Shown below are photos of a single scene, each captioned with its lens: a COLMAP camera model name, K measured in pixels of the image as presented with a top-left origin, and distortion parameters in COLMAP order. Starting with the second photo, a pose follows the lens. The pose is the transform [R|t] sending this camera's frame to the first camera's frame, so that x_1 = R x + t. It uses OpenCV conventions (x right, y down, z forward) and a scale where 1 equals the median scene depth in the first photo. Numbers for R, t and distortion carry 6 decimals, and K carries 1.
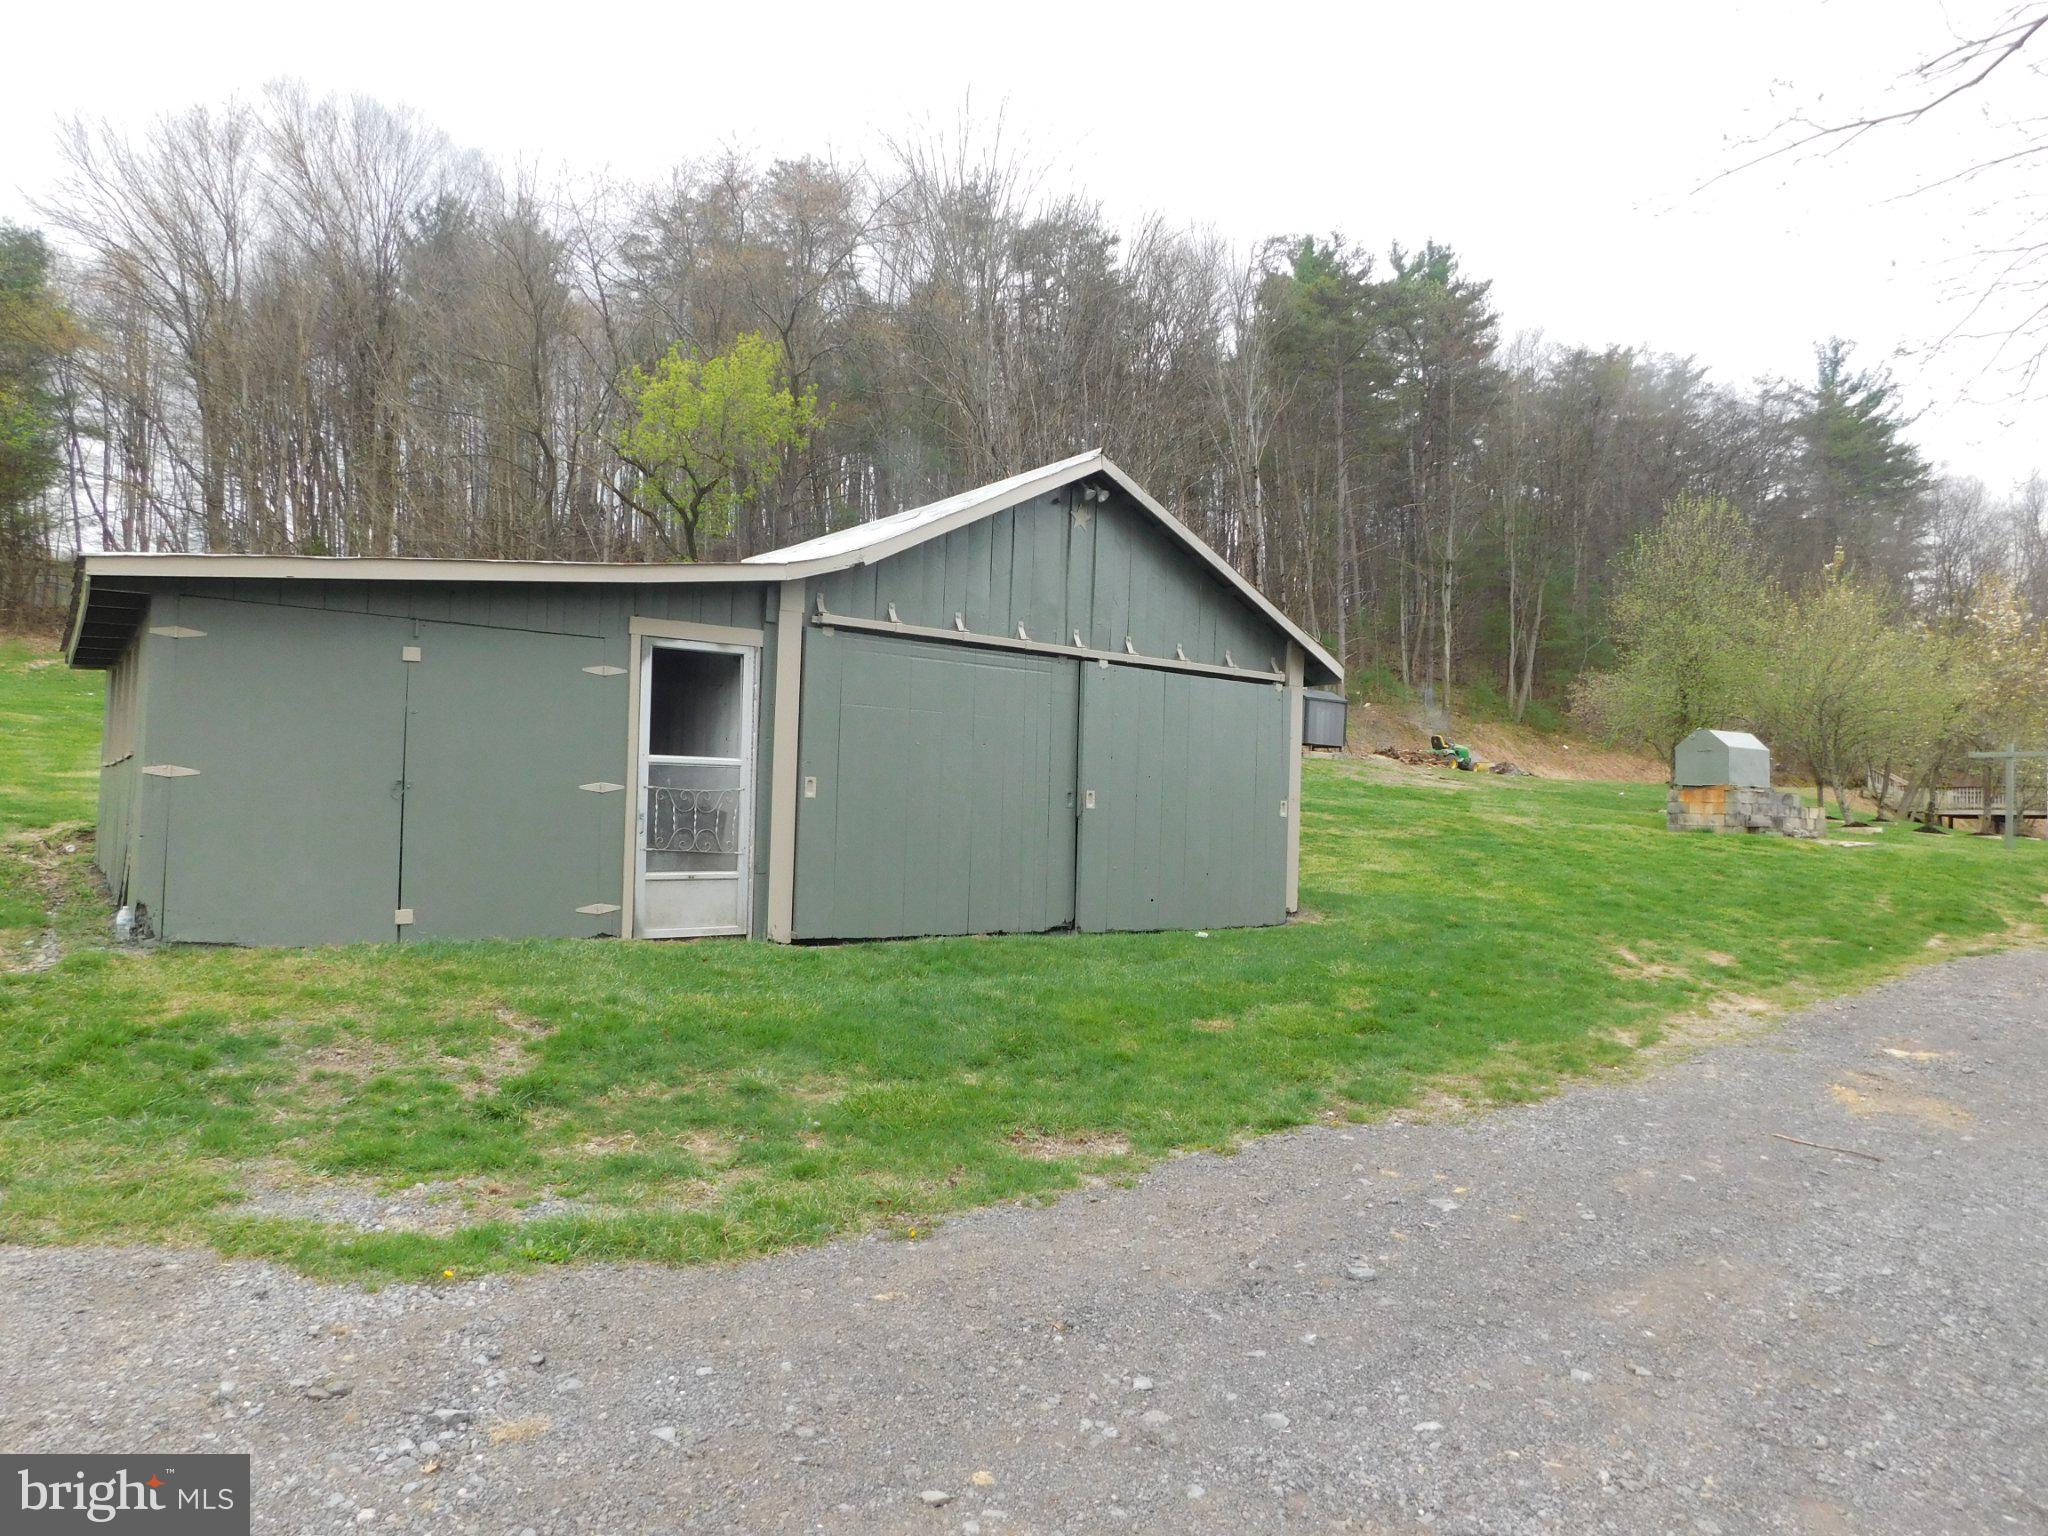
lens RADIAL K [[1382.5, 0, 1031.9], [0, 1382.5, 763.6], [0, 0, 1]] dist [-0.023058, 0.029782]
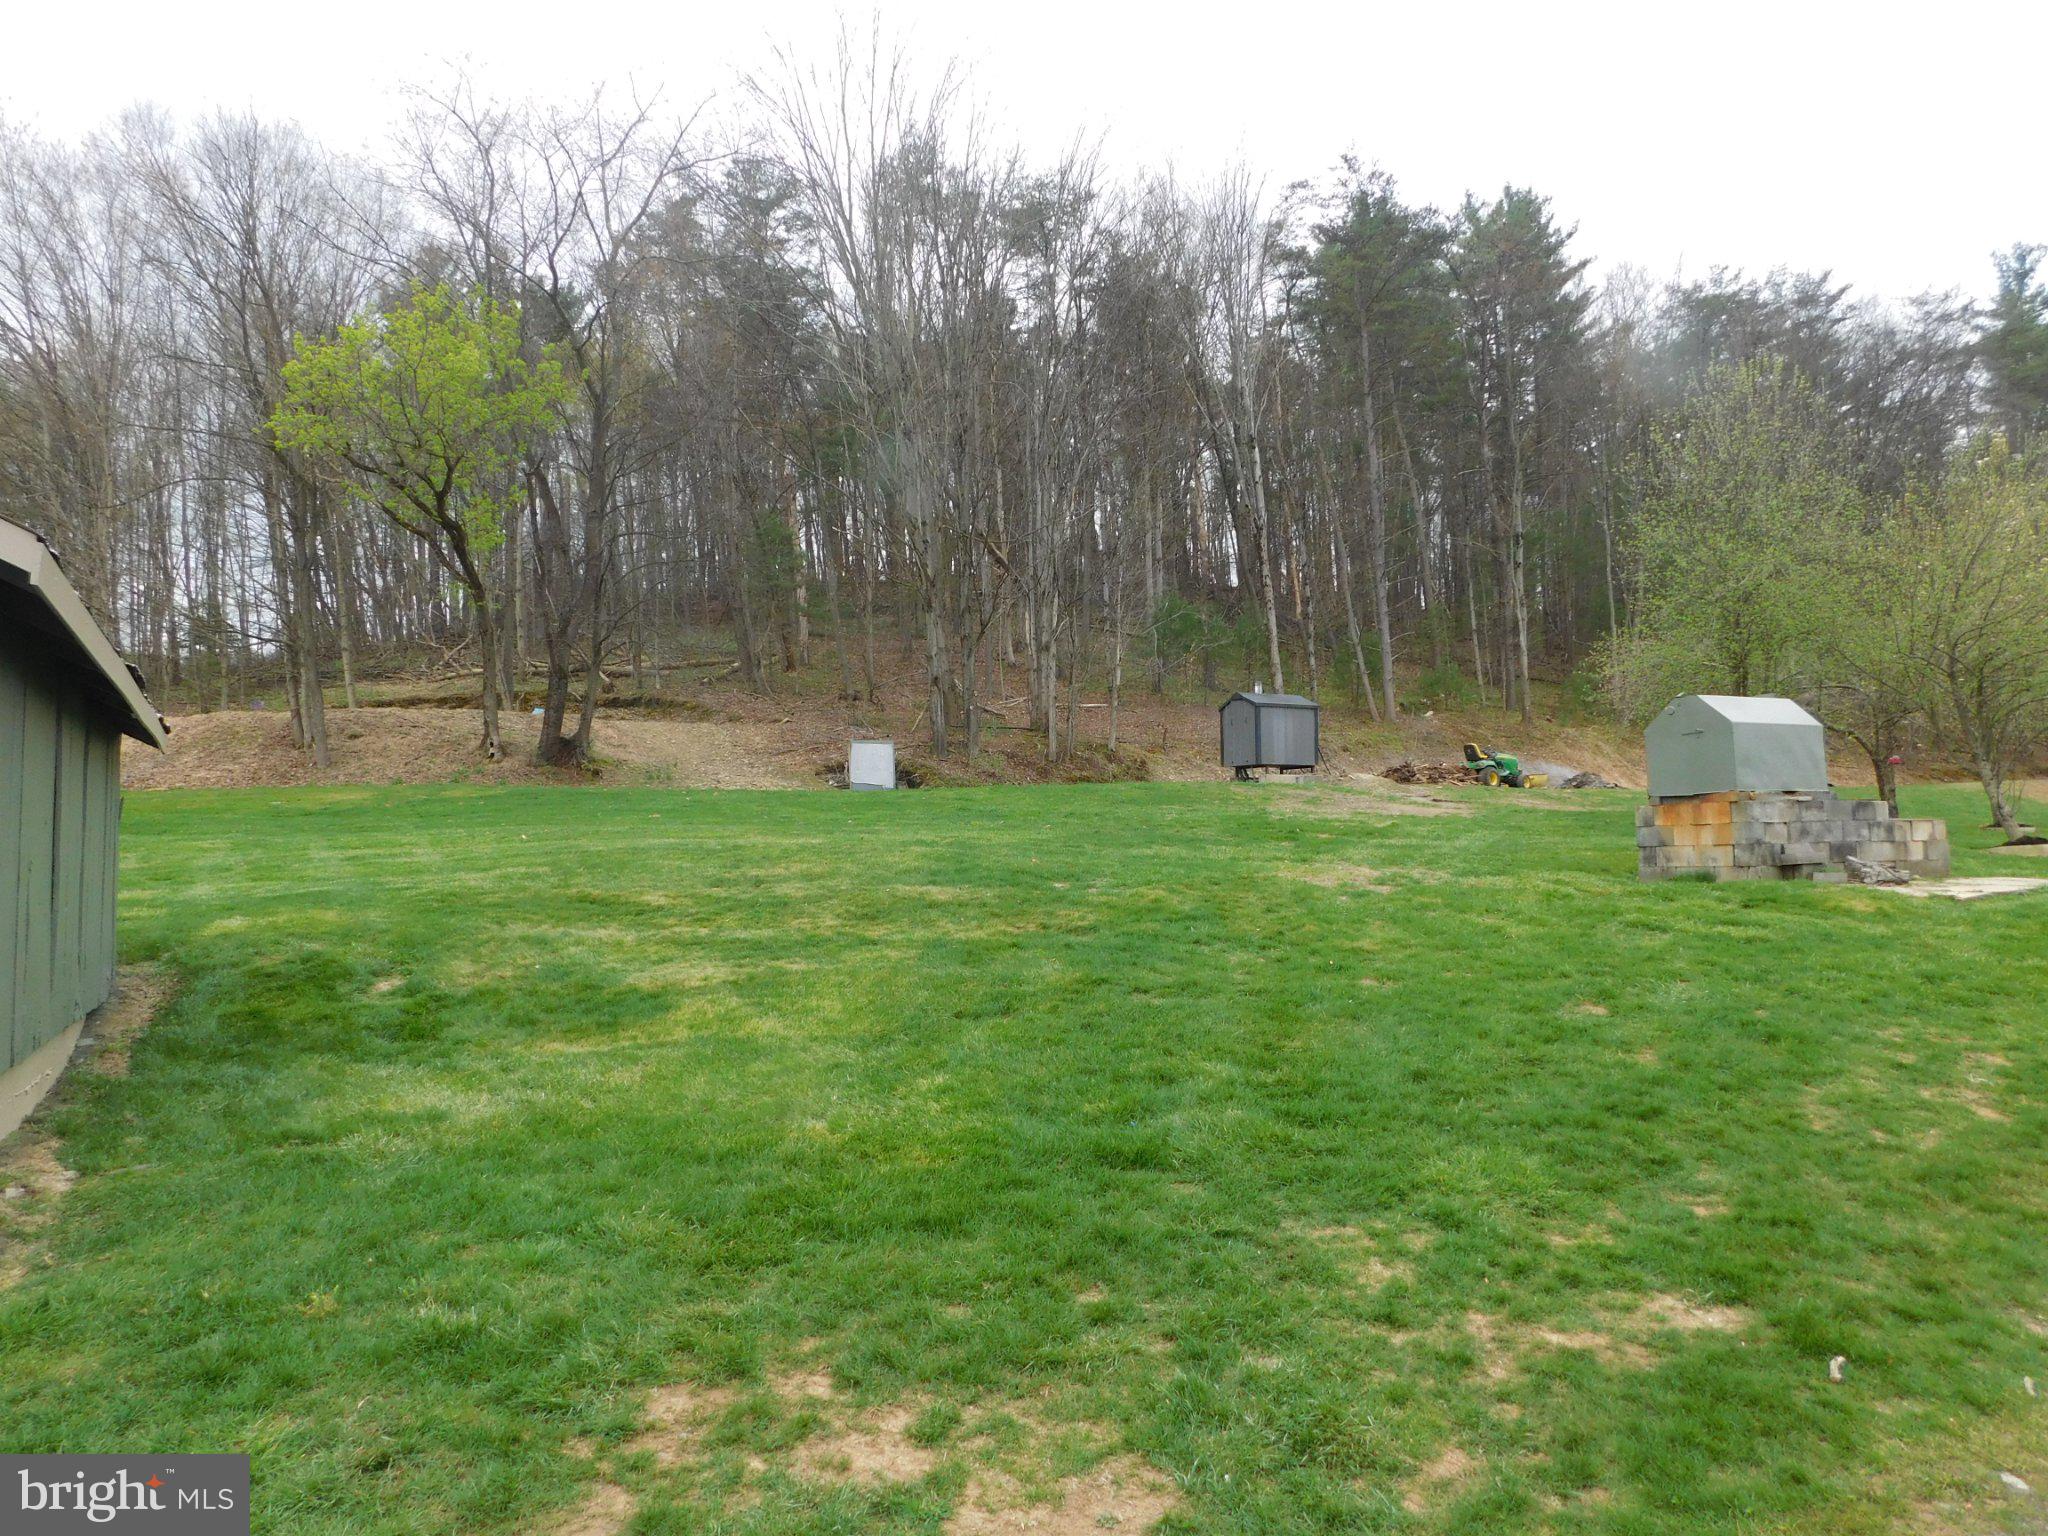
lens RADIAL K [[1382.5, 0, 1011.7], [0, 1382.5, 773.7], [0, 0, 1]] dist [-0.023058, 0.029782]
pose [[0.989959, -0.058573, -0.128651, 0.133241], [0.055521, 0.998087, -0.027183, 0.003179], [0.129997, 0.019767, 0.991317, 0.189745]]
